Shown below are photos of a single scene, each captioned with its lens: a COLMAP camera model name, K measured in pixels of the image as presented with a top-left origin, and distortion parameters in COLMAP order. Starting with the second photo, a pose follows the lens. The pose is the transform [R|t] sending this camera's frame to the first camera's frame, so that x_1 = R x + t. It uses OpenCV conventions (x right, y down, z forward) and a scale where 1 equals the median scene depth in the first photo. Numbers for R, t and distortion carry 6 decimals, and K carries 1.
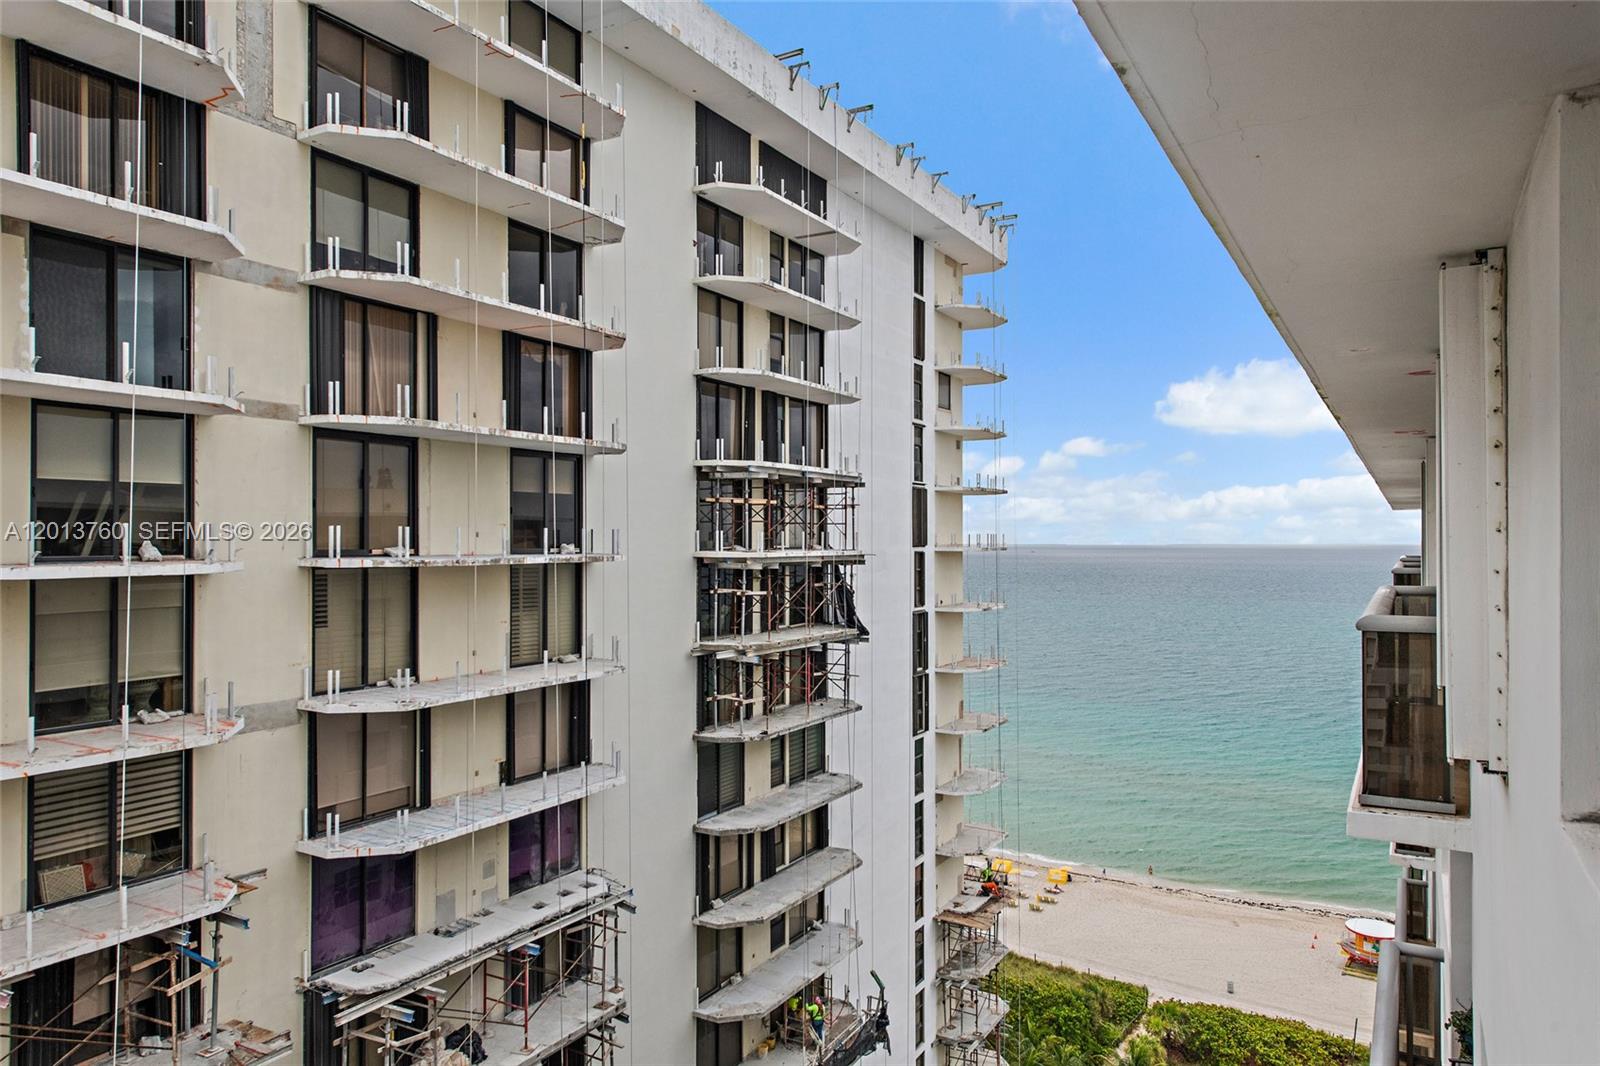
lens RADIAL K [[1084.5, 0, 800.0], [0, 1084.5, 533.0], [0, 0, 1]] dist [0.036812, -0.038615]
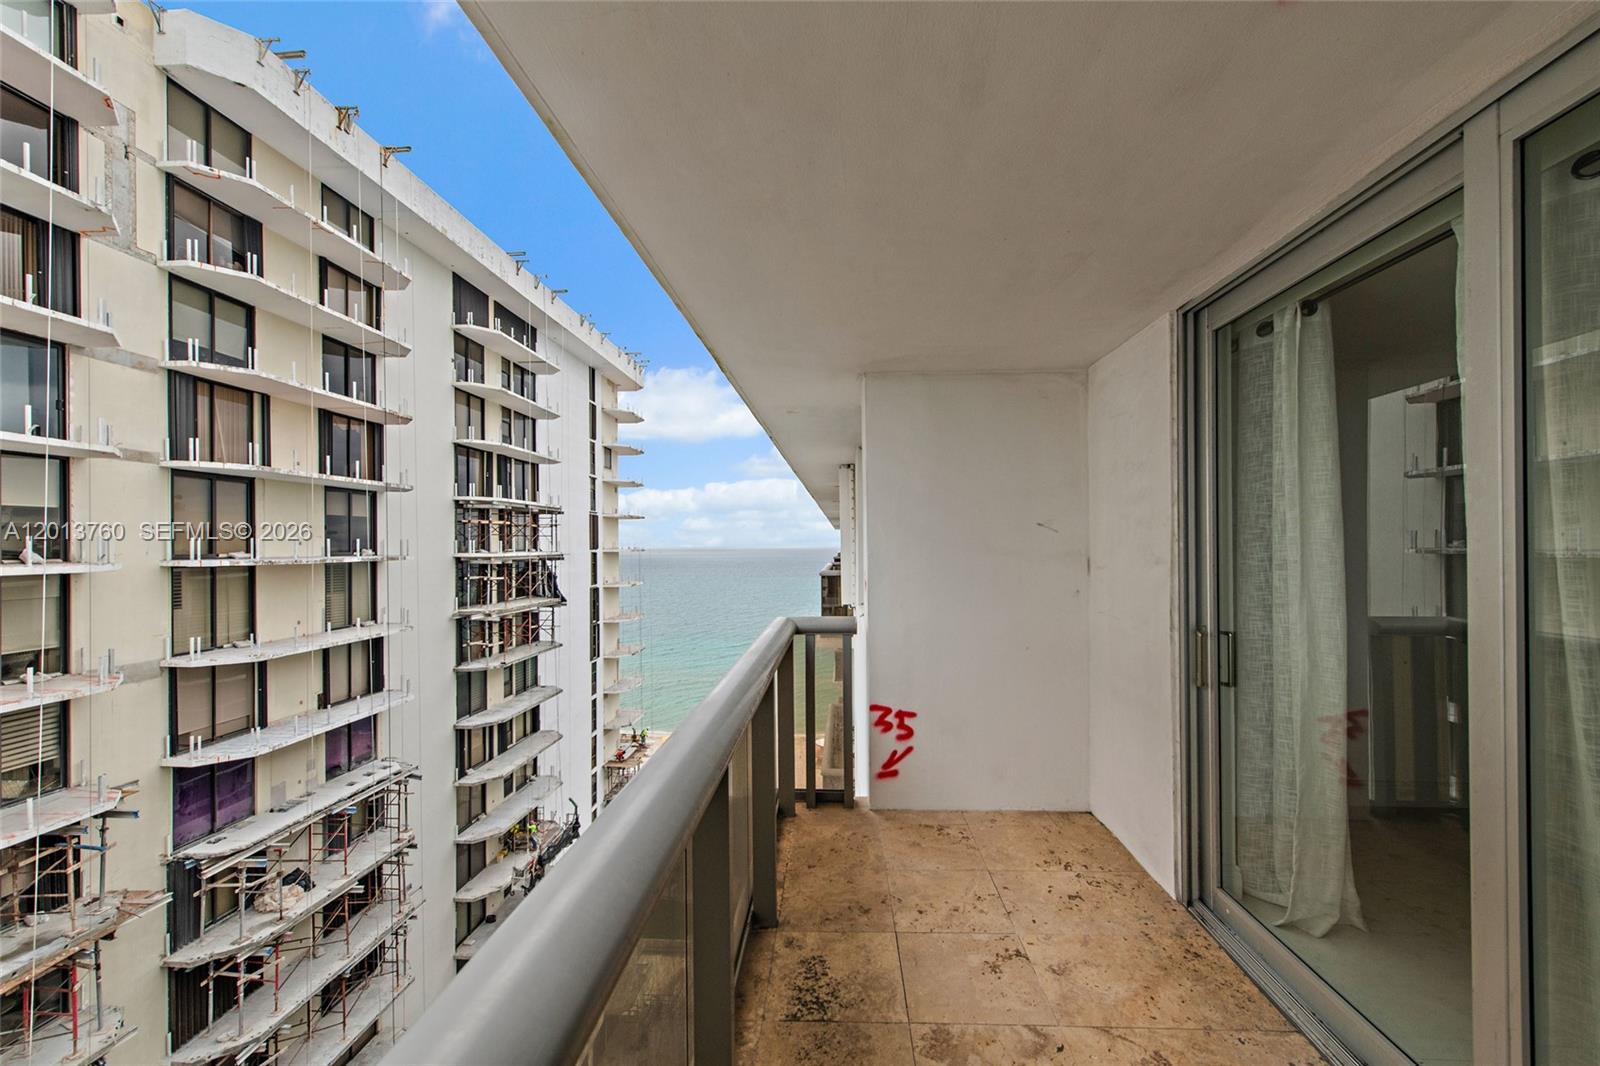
lens RADIAL K [[643.7, 0, 807.5], [0, 643.7, 533.3], [0, 0, 1]] dist [0.010794, -0.000115]
pose [[0.899766, 0.001986, 0.436368, -0.048550], [0.003346, 0.999929, -0.011450, 0.000070], [-0.436359, 0.011762, 0.899696, -0.091126]]
